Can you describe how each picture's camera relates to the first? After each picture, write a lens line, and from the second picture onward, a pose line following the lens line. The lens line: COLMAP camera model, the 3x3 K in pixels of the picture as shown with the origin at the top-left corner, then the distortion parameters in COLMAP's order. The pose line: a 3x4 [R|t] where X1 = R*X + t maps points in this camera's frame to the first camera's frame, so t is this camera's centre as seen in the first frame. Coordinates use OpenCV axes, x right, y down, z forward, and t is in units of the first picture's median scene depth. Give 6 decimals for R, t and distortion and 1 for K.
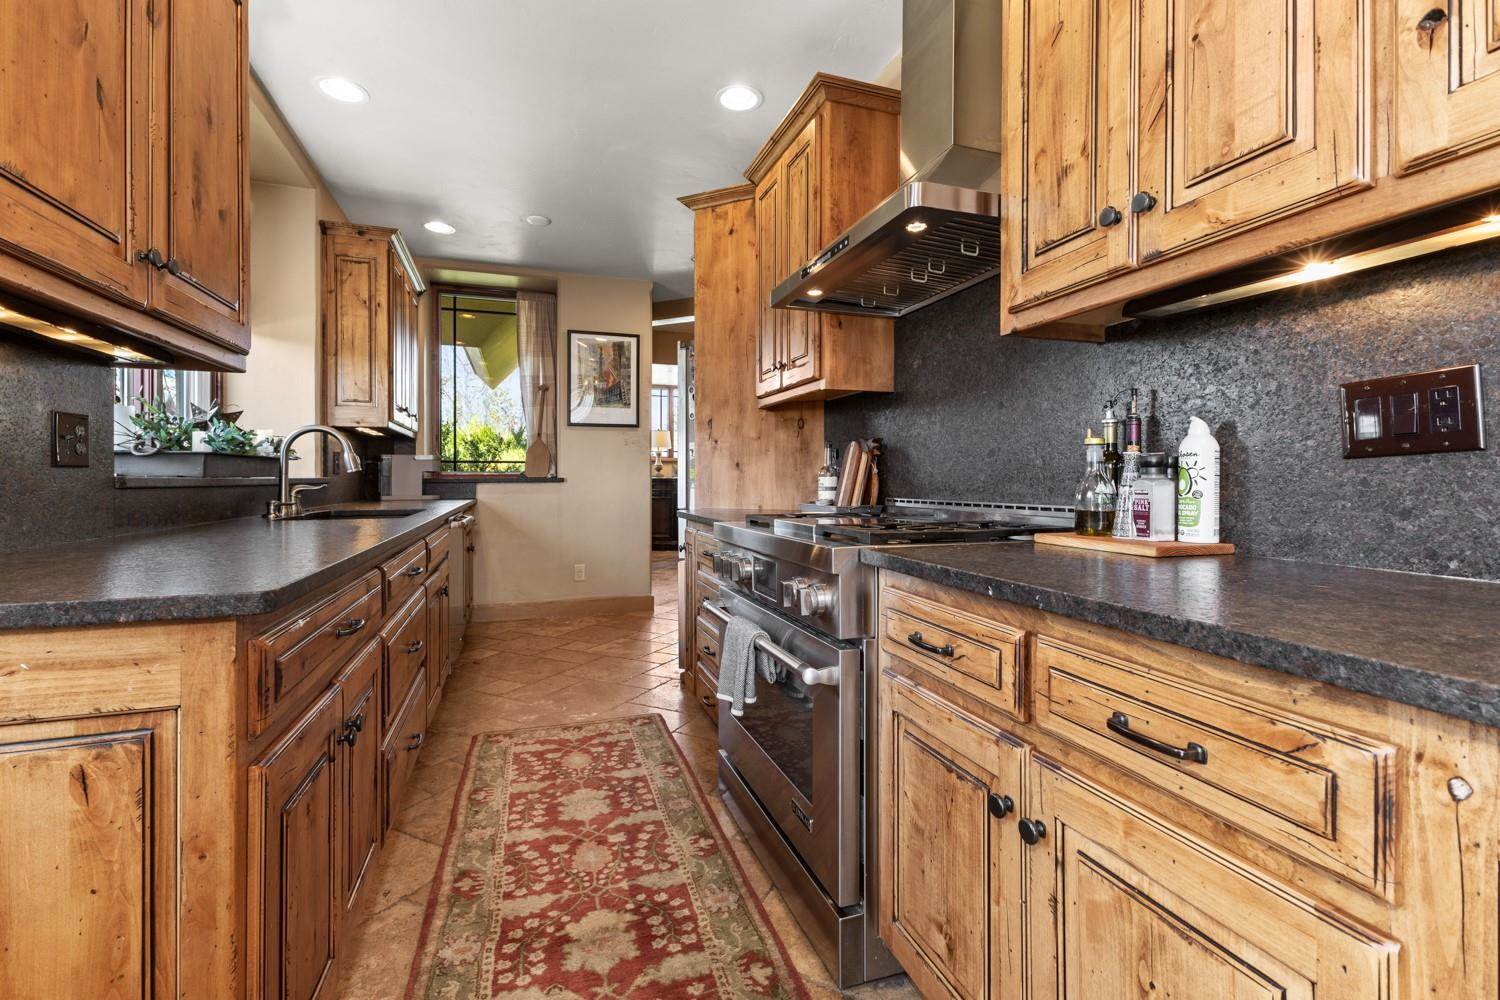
lens RADIAL K [[658.6, 0, 749.6], [0, 658.6, 478.4], [0, 0, 1]] dist [0.005387, -0.000121]
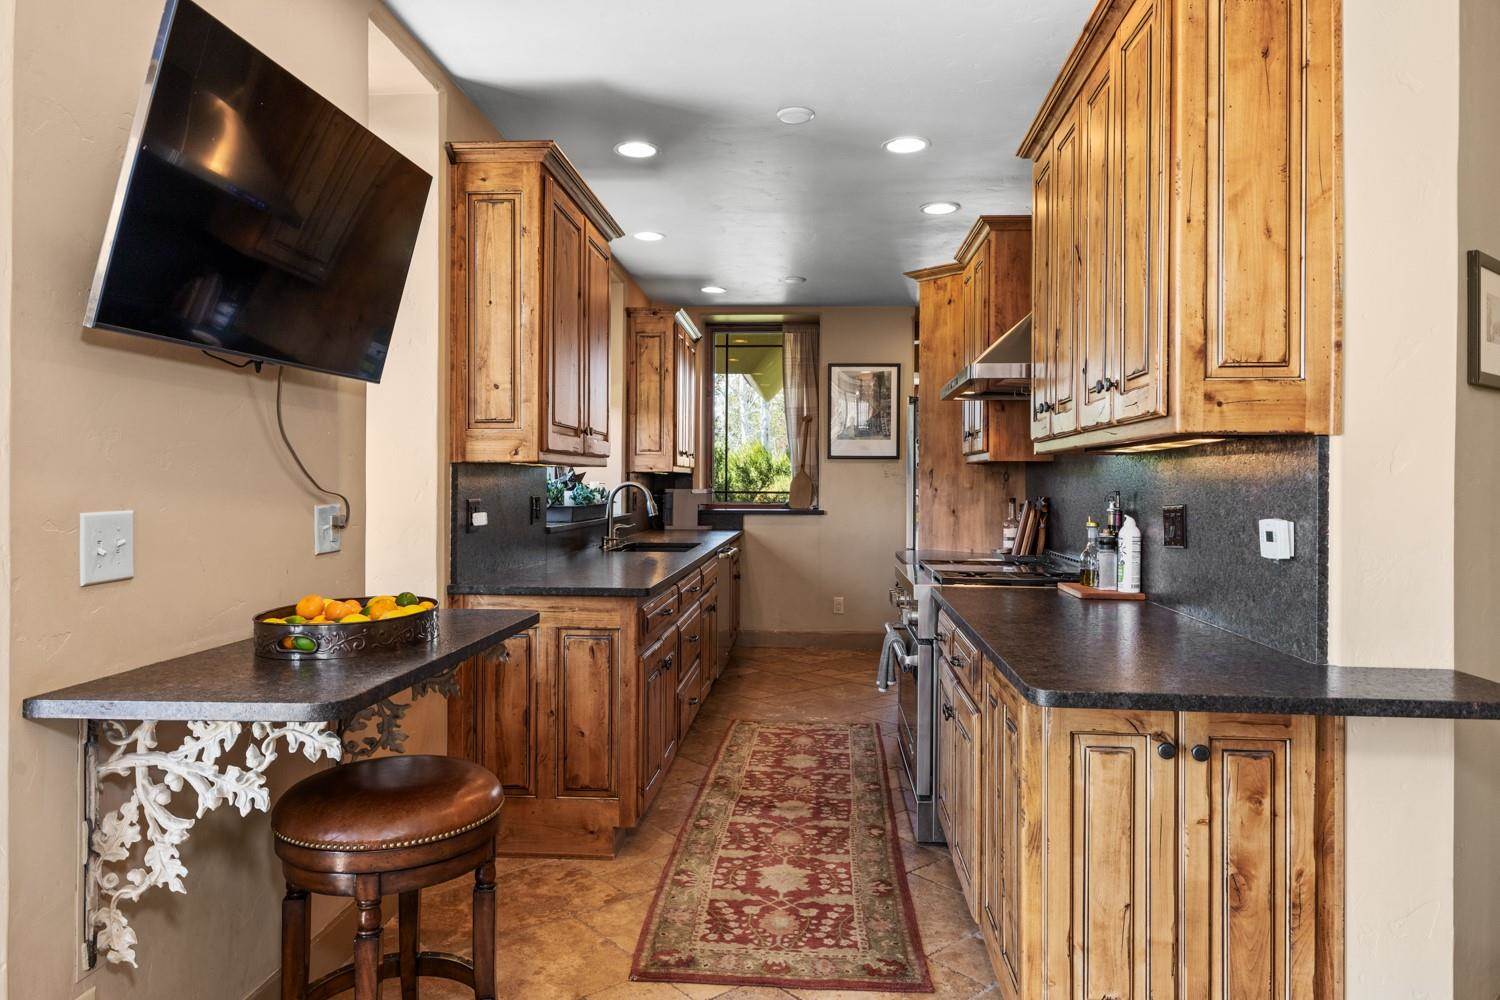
lens RADIAL K [[961.4, 0, 750.0], [0, 961.4, 500.0], [0, 0, 1]] dist [0.001052, 0.000027]
pose [[0.919169, 0.013756, -0.393622, 0.366237], [-0.007366, 0.999816, 0.017739, -0.080273], [0.393794, -0.013406, 0.919101, -0.750265]]
